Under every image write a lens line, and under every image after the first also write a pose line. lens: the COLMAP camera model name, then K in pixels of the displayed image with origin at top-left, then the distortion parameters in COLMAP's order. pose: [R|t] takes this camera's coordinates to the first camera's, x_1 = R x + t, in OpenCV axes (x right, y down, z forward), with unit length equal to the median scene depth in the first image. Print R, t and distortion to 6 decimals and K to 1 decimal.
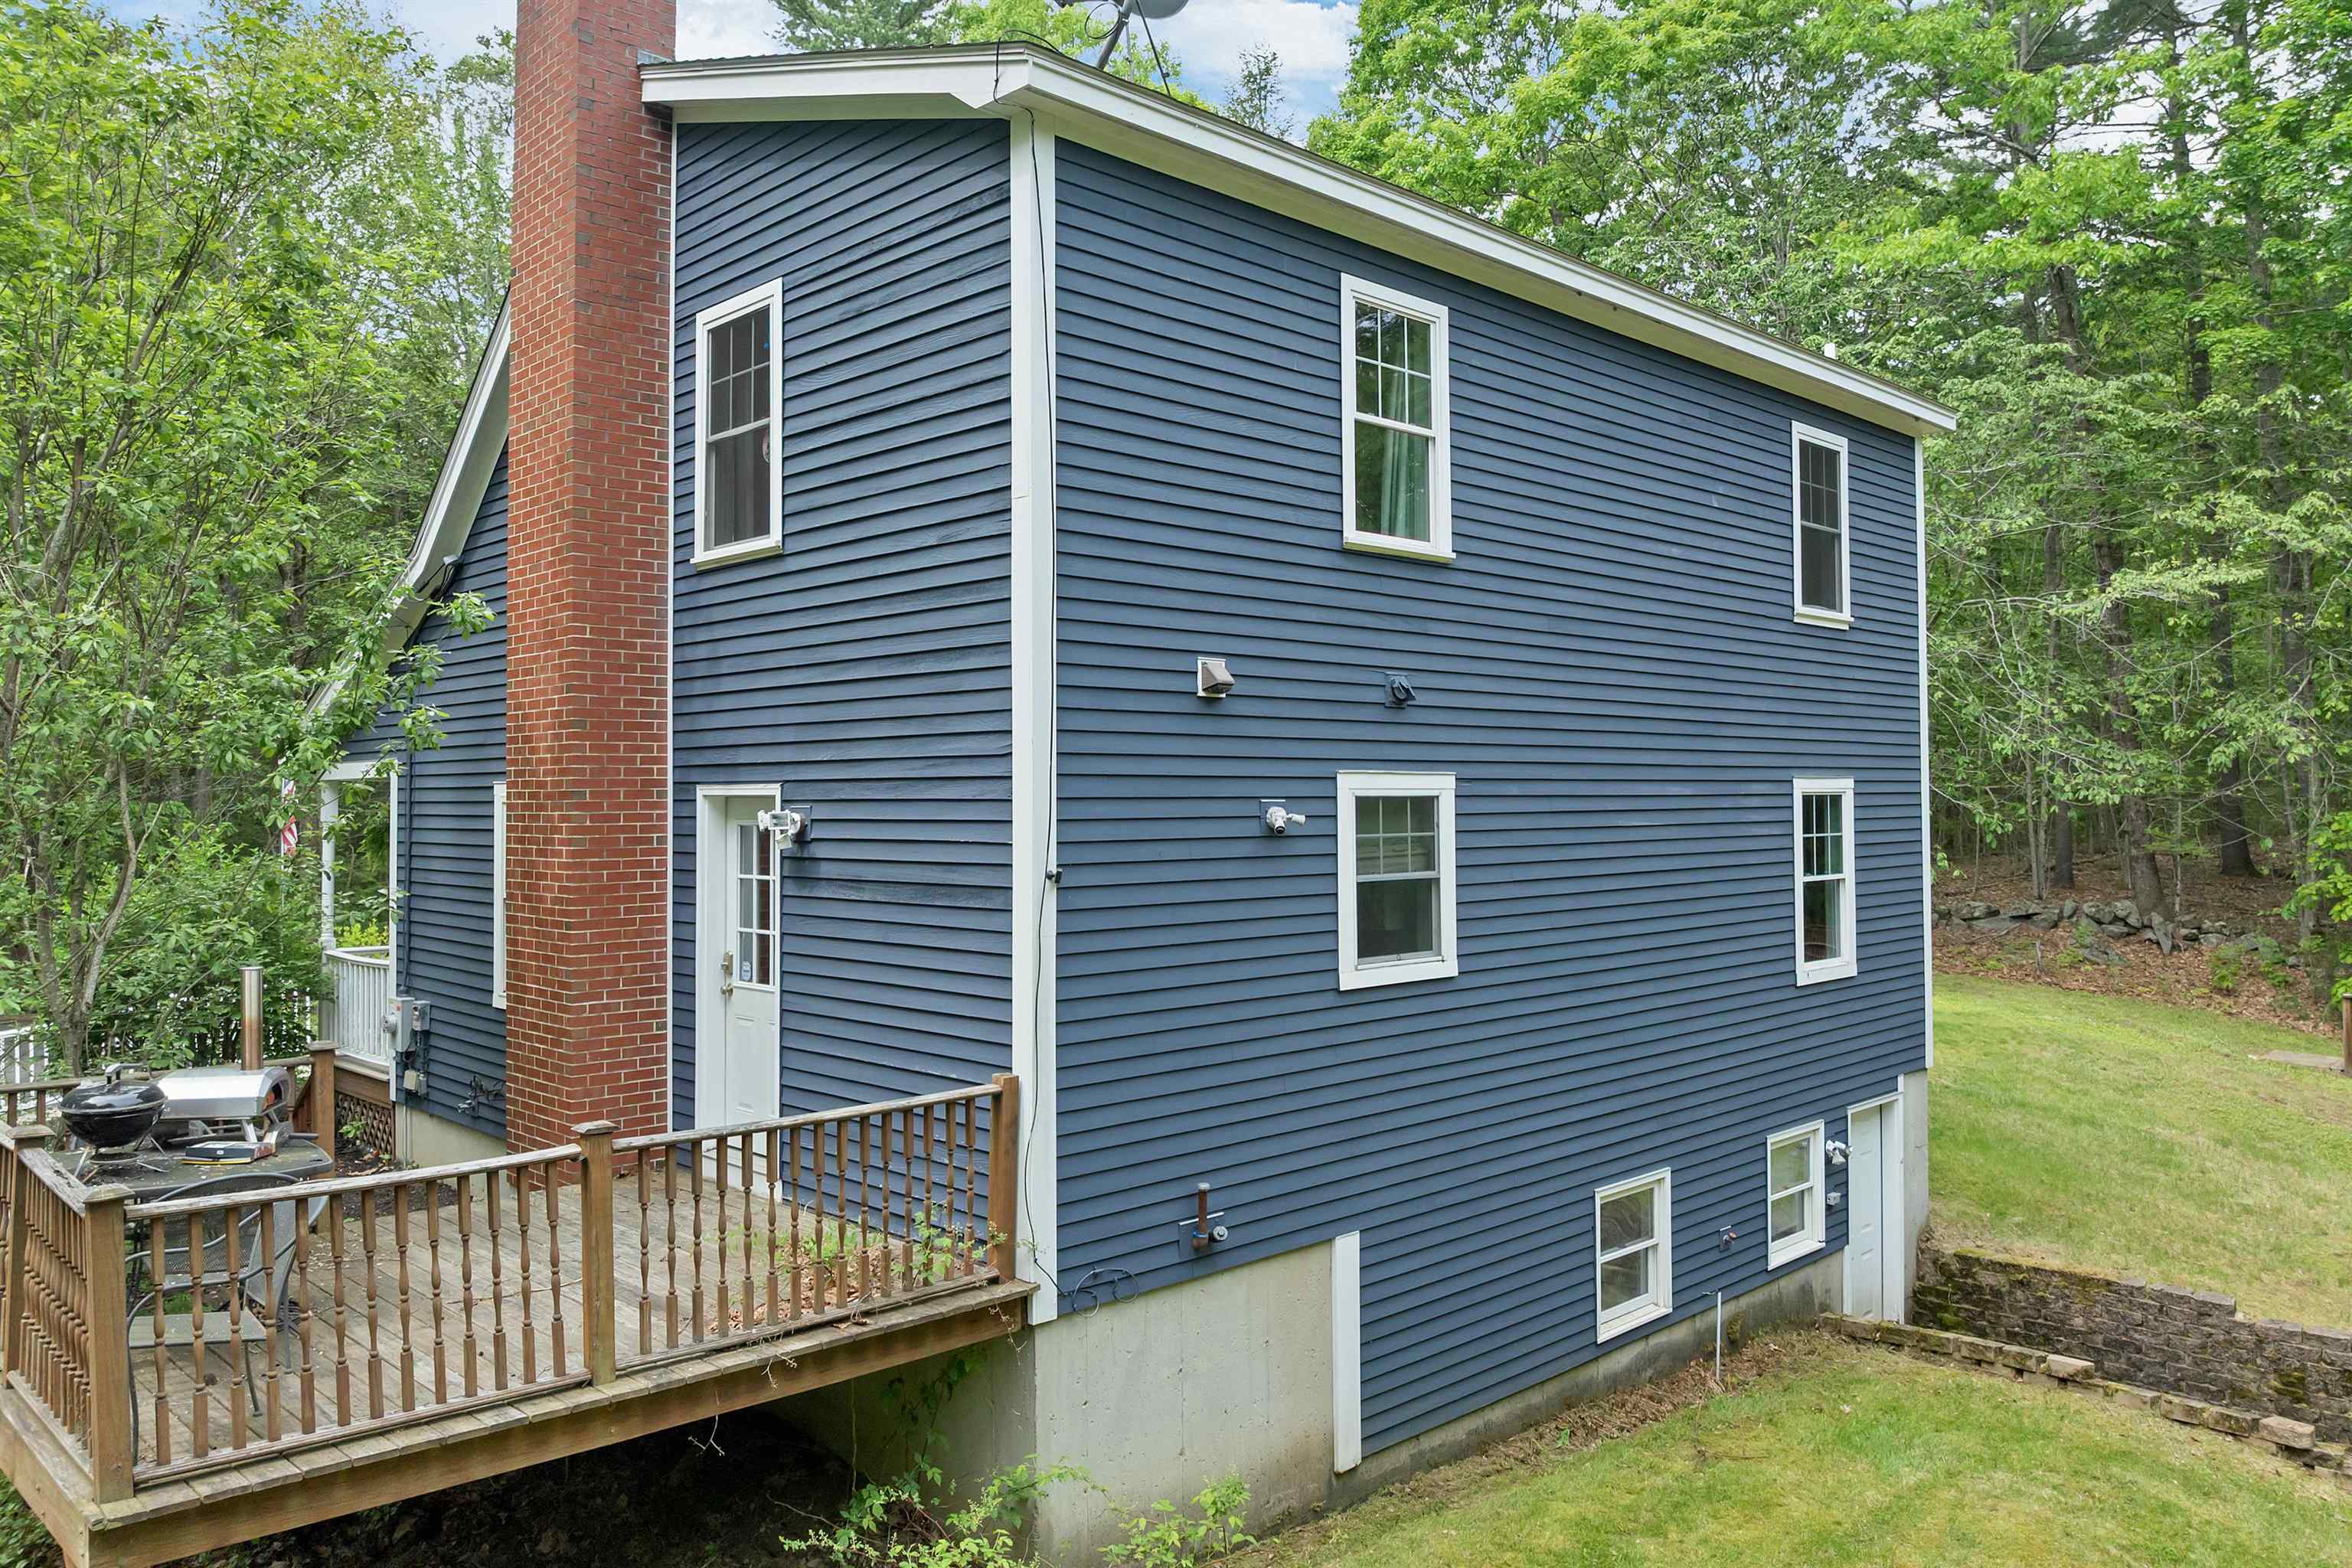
lens RADIAL K [[1685.9, 0, 1174.2], [0, 1685.9, 783.5], [0, 0, 1]] dist [-0.046934, 0.011976]
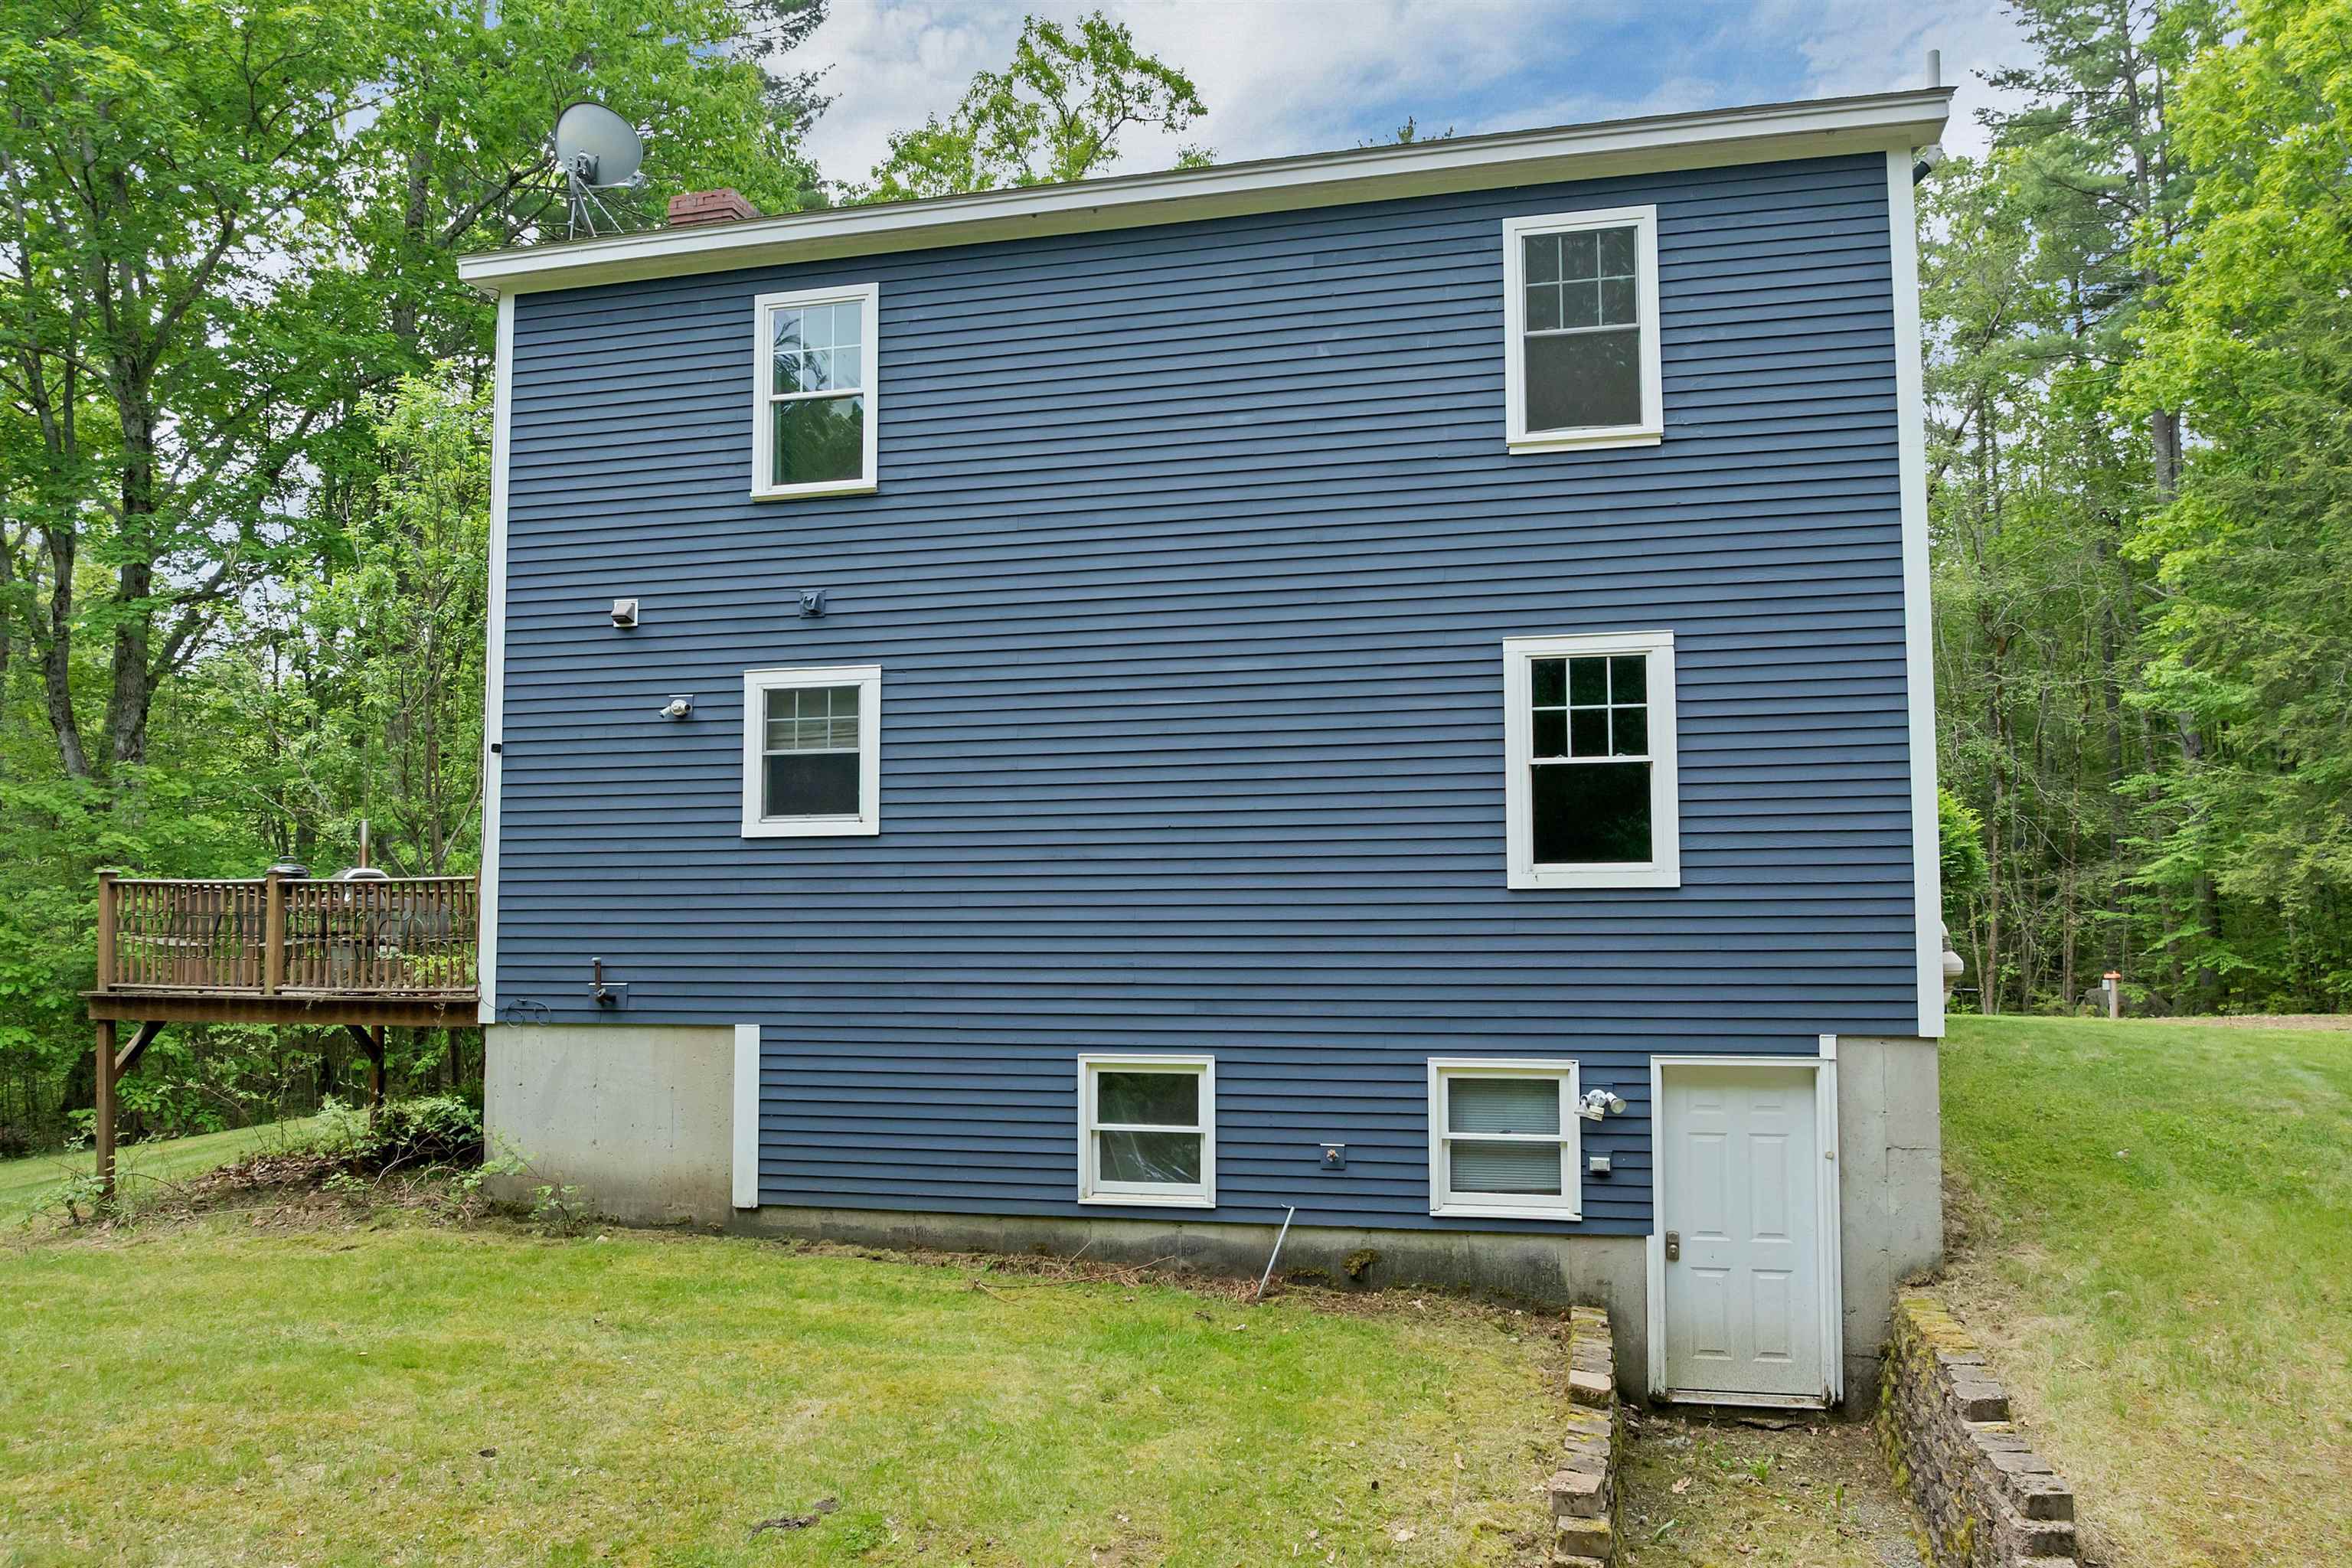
lens RADIAL K [[1685.9, 0, 1174.1], [0, 1685.9, 770.0], [0, 0, 1]] dist [-0.046934, 0.011976]
pose [[0.542098, -0.047042, -0.838998, 1.355333], [0.018651, 0.998859, -0.043954, 0.131733], [0.840108, 0.008179, 0.542357, 0.559467]]
